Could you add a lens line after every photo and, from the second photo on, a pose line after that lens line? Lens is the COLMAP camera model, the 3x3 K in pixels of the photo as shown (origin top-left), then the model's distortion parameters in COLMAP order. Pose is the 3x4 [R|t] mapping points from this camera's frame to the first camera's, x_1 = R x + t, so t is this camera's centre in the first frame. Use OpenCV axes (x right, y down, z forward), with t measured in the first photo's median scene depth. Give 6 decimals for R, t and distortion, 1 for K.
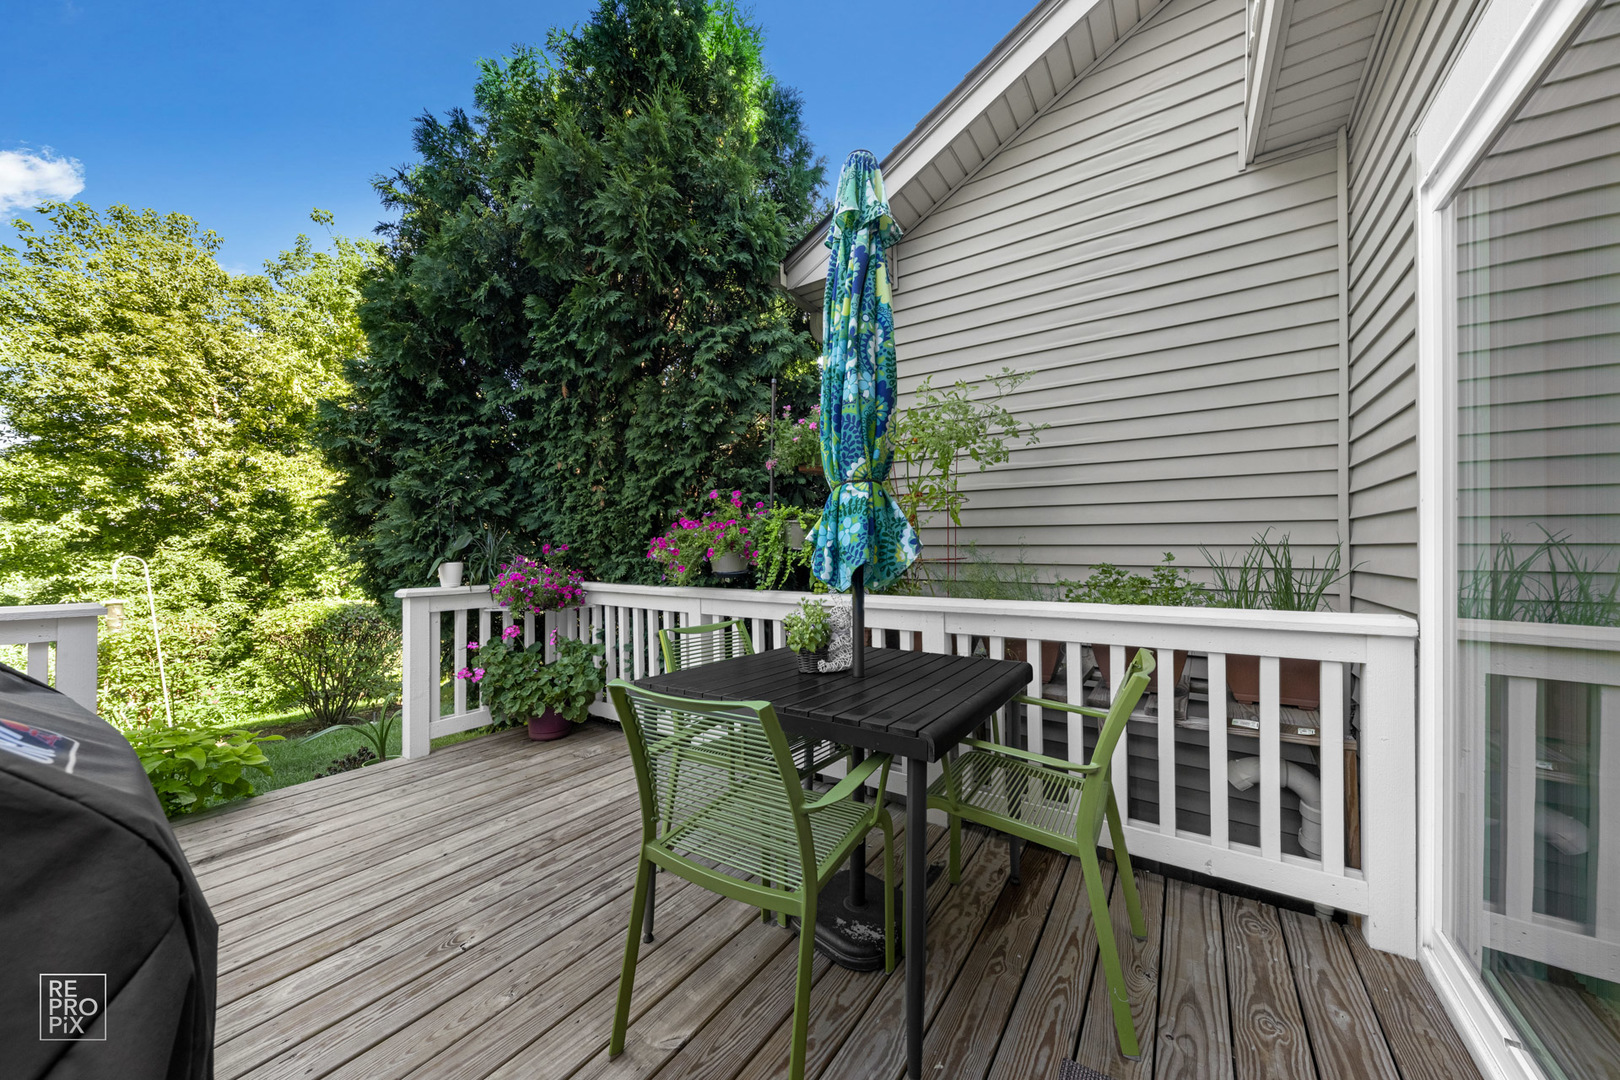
lens RADIAL K [[565.3, 0, 809.9], [0, 565.3, 548.6], [0, 0, 1]] dist [0.007616, -0.003232]
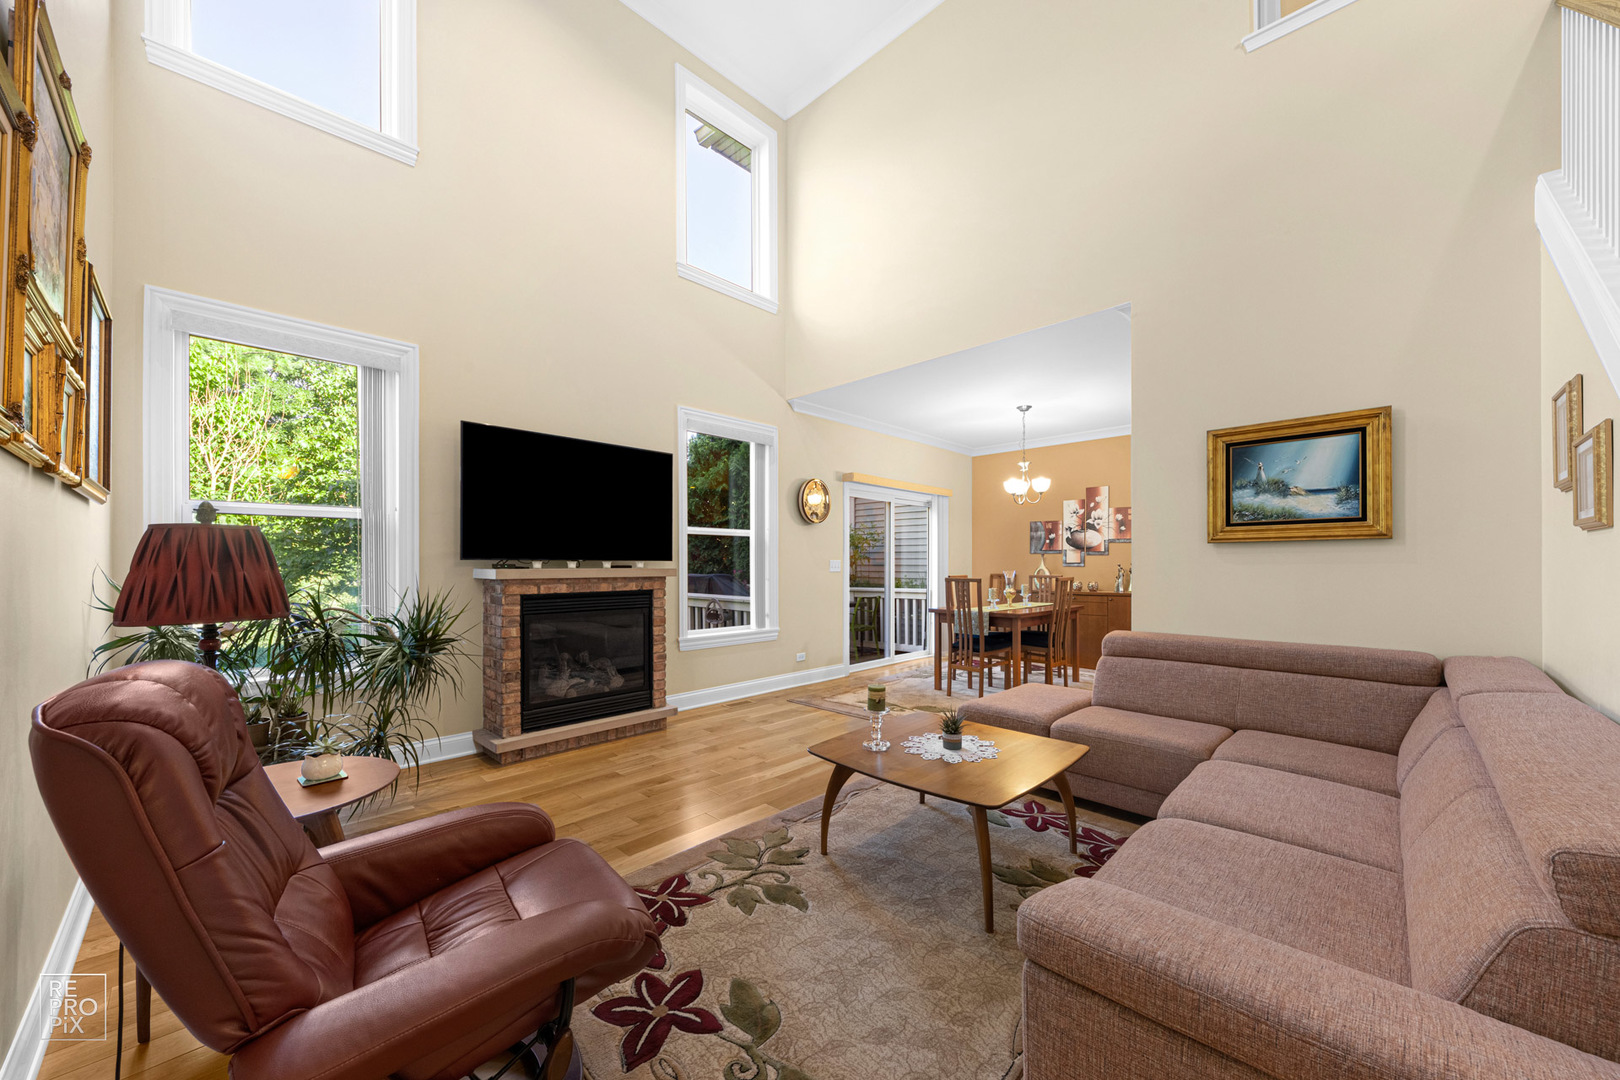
lens RADIAL K [[595.2, 0, 819.5], [0, 595.2, 563.4], [0, 0, 1]] dist [0.006702, -0.002084]
pose [[0.983375, -0.000297, -0.181585, 0.963133], [-0.000081, 0.999998, -0.002073, -0.075722], [0.181585, 0.002053, 0.983373, -3.787452]]
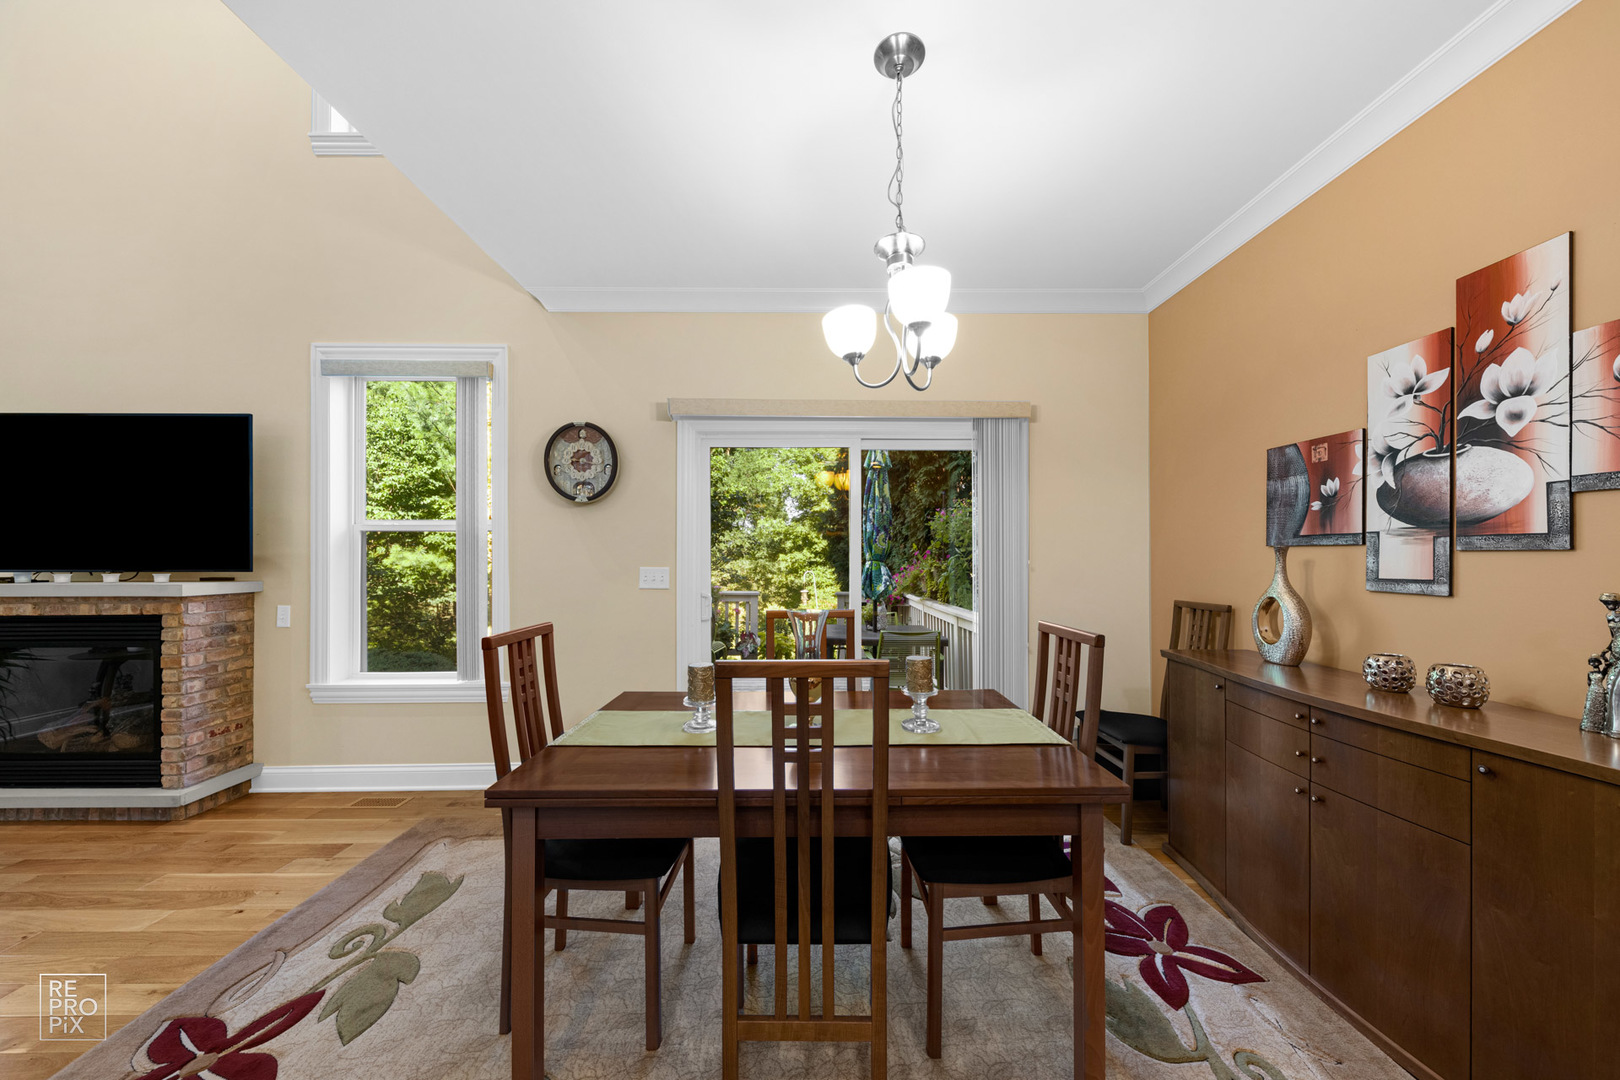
lens RADIAL K [[565.3, 0, 810.8], [0, 565.3, 557.4], [0, 0, 1]] dist [0.007616, -0.003232]
pose [[0.564077, -0.004638, -0.825709, 2.247148], [0.000992, 0.999987, -0.004940, -0.127083], [0.825721, 0.001967, 0.564075, -0.775053]]
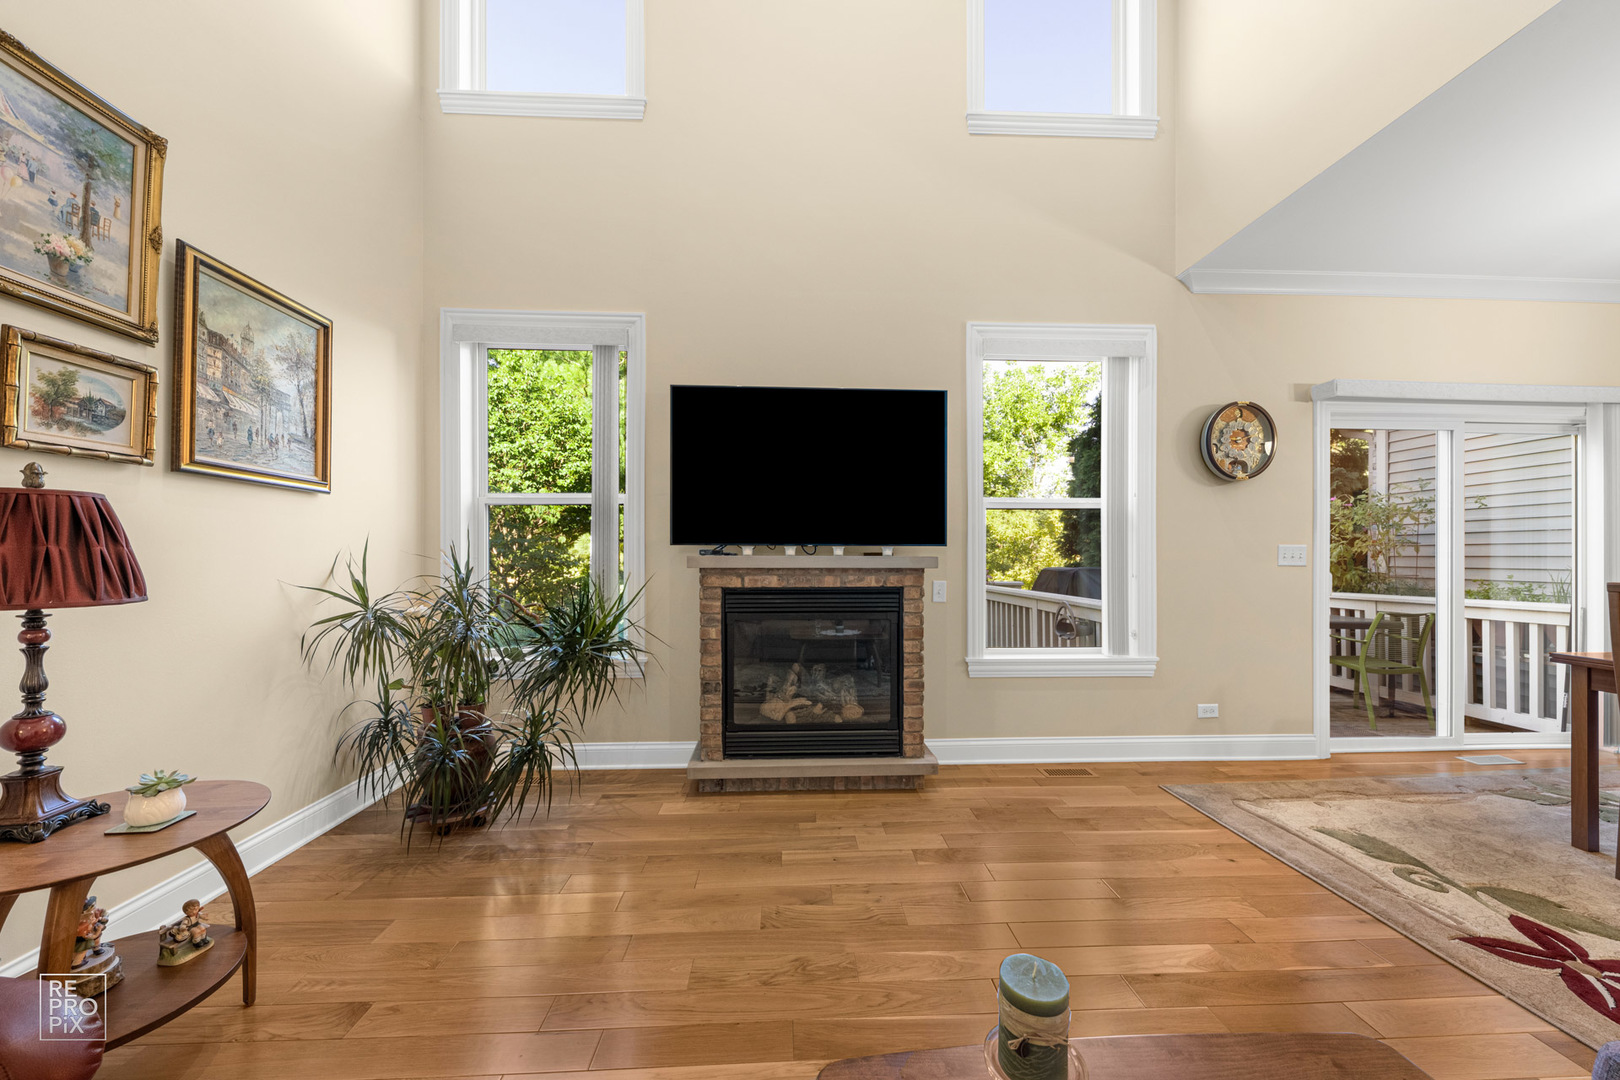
lens RADIAL K [[595.2, 0, 814.0], [0, 595.2, 557.1], [0, 0, 1]] dist [0.006702, -0.002084]
pose [[0.590994, -0.000166, -0.806676, 1.072534], [-0.002651, 0.999994, -0.002148, -0.052463], [0.806671, 0.003408, 0.590990, -2.670125]]
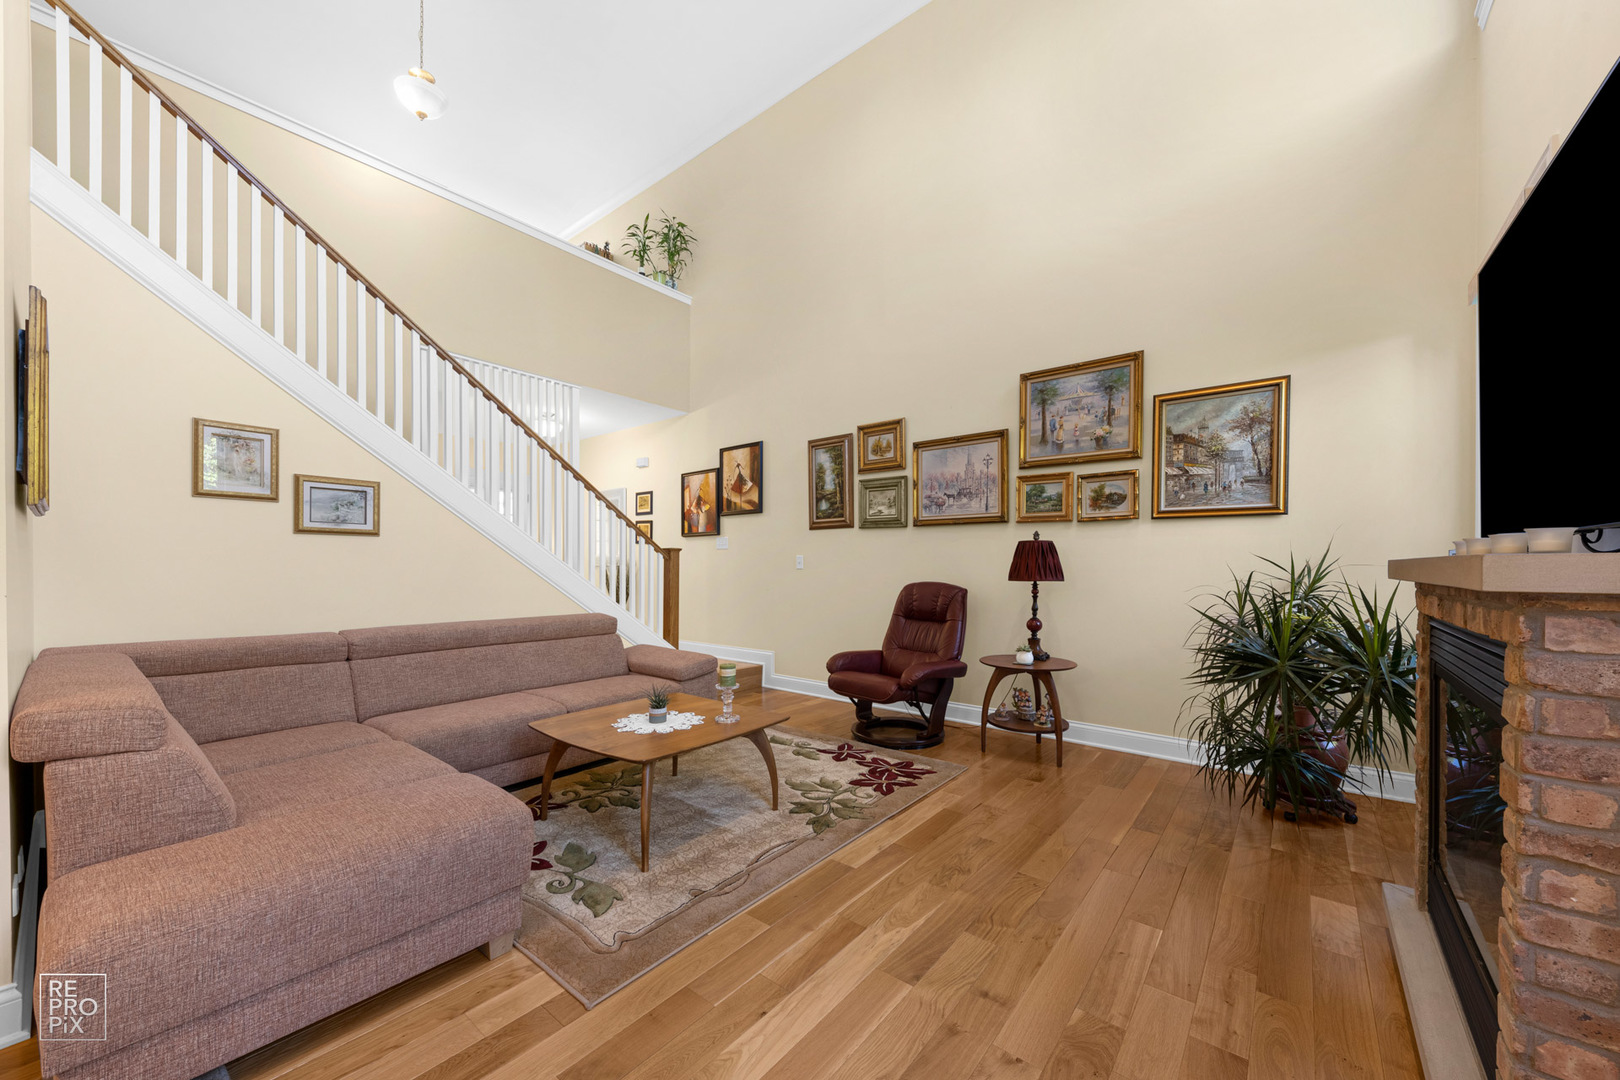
lens RADIAL K [[595.2, 0, 811.7], [0, 595.2, 567.2], [0, 0, 1]] dist [0.006702, -0.002084]
pose [[-0.994736, -0.004718, 0.102361, 0.442396], [-0.004118, 0.999973, 0.006077, -0.048616], [-0.102387, 0.005623, -0.994729, -0.726458]]
